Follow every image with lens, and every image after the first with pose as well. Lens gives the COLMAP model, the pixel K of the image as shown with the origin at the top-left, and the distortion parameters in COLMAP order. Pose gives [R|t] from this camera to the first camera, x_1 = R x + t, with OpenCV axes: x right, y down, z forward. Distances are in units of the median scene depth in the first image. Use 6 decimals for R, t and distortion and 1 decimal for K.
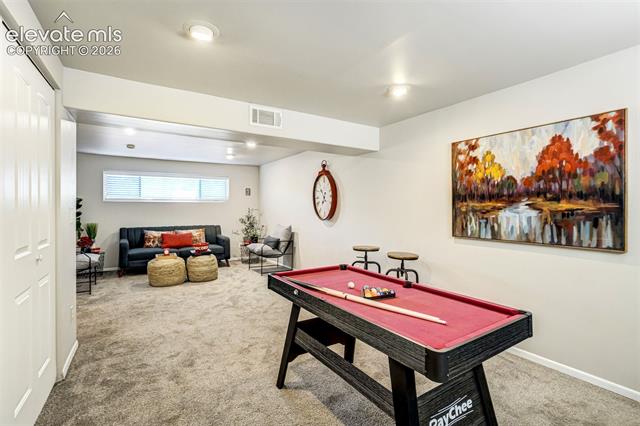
lens RADIAL K [[297.3, 0, 324.6], [0, 297.3, 213.6], [0, 0, 1]] dist [-0.049354, 0.017842]
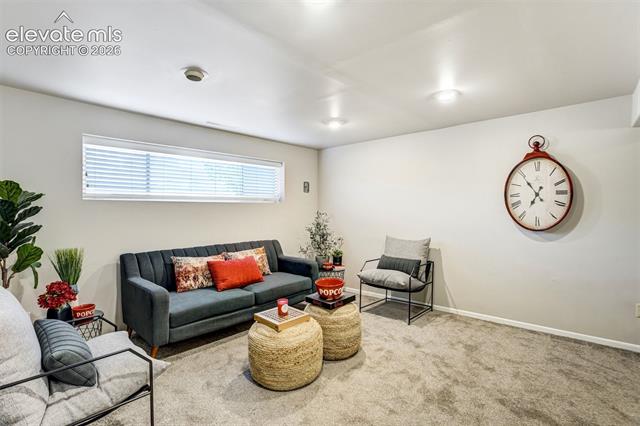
lens RADIAL K [[297.3, 0, 317.1], [0, 297.3, 208.3], [0, 0, 1]] dist [-0.049354, 0.017842]
pose [[0.965299, -0.004657, 0.261106, -0.511608], [0.010579, 0.999718, -0.021281, -0.014412], [-0.260933, 0.023305, 0.965076, 0.439945]]
